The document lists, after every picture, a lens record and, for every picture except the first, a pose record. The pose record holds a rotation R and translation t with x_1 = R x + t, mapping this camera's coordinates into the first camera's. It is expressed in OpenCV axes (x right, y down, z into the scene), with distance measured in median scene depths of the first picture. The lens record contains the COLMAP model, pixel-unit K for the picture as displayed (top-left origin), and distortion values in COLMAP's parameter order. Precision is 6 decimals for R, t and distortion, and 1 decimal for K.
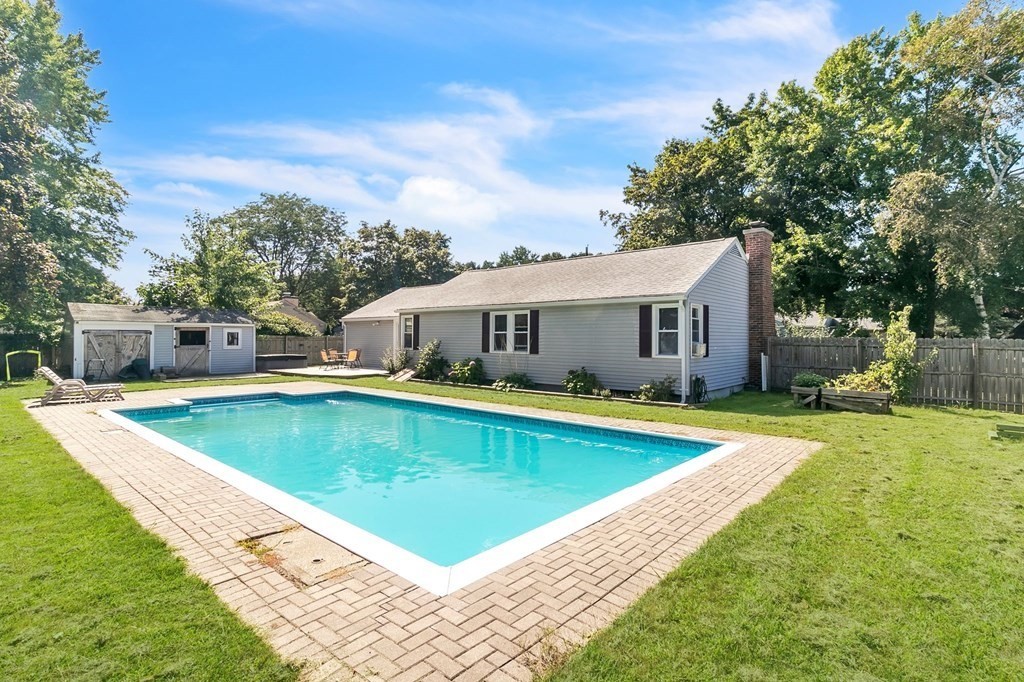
lens RADIAL K [[486.3, 0, 516.9], [0, 486.3, 350.4], [0, 0, 1]] dist [0.002205, 0.001435]
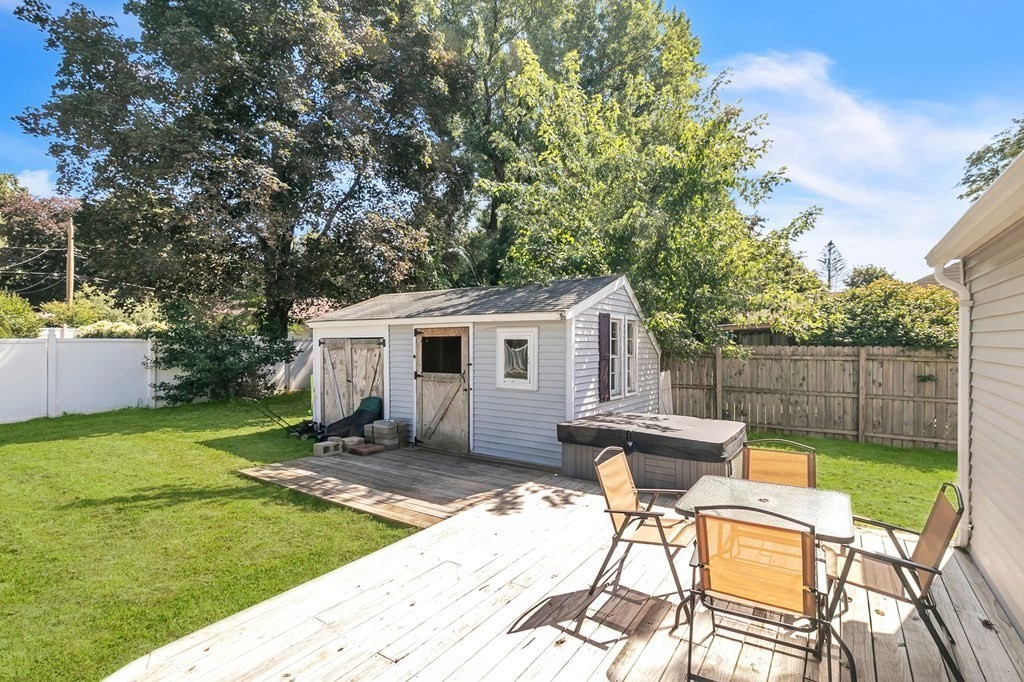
lens RADIAL K [[486.3, 0, 516.9], [0, 486.3, 350.4], [0, 0, 1]] dist [0.002205, 0.001435]
pose [[0.144369, 0.012391, -0.989446, -0.361127], [-0.024800, 0.999653, 0.008900, -0.046231], [0.989213, 0.023253, 0.144626, 1.363182]]
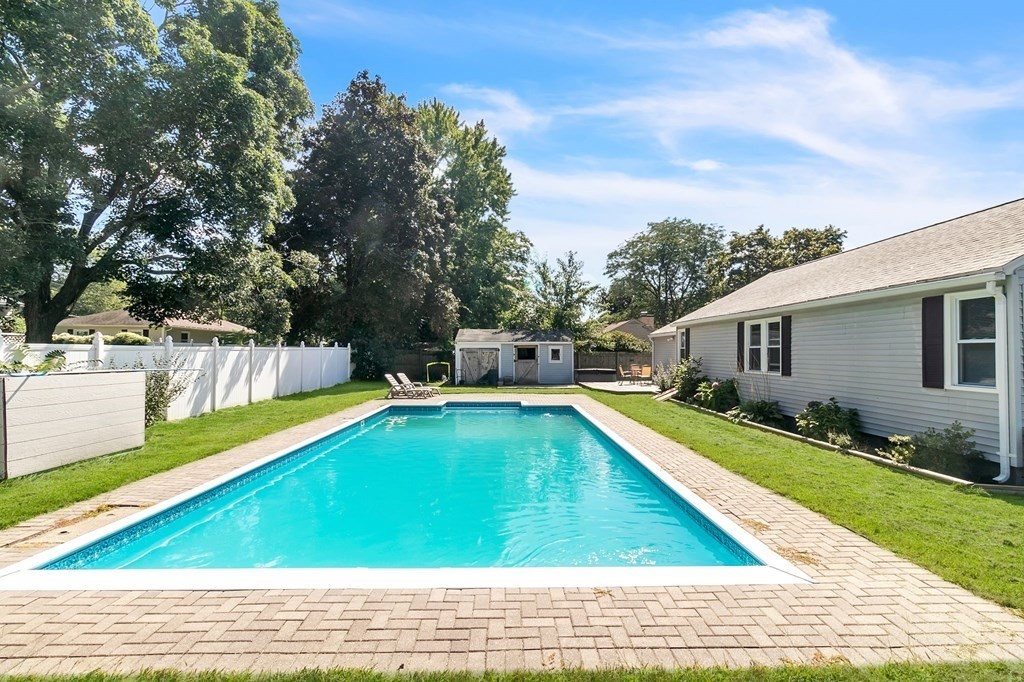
lens RADIAL K [[475.8, 0, 521.0], [0, 475.8, 352.3], [0, 0, 1]] dist [0.002740, 0.000885]
pose [[0.686167, -0.002053, -0.727441, 0.279181], [-0.018582, 0.999620, -0.020349, -0.005980], [0.727207, 0.027480, 0.685868, 0.216353]]
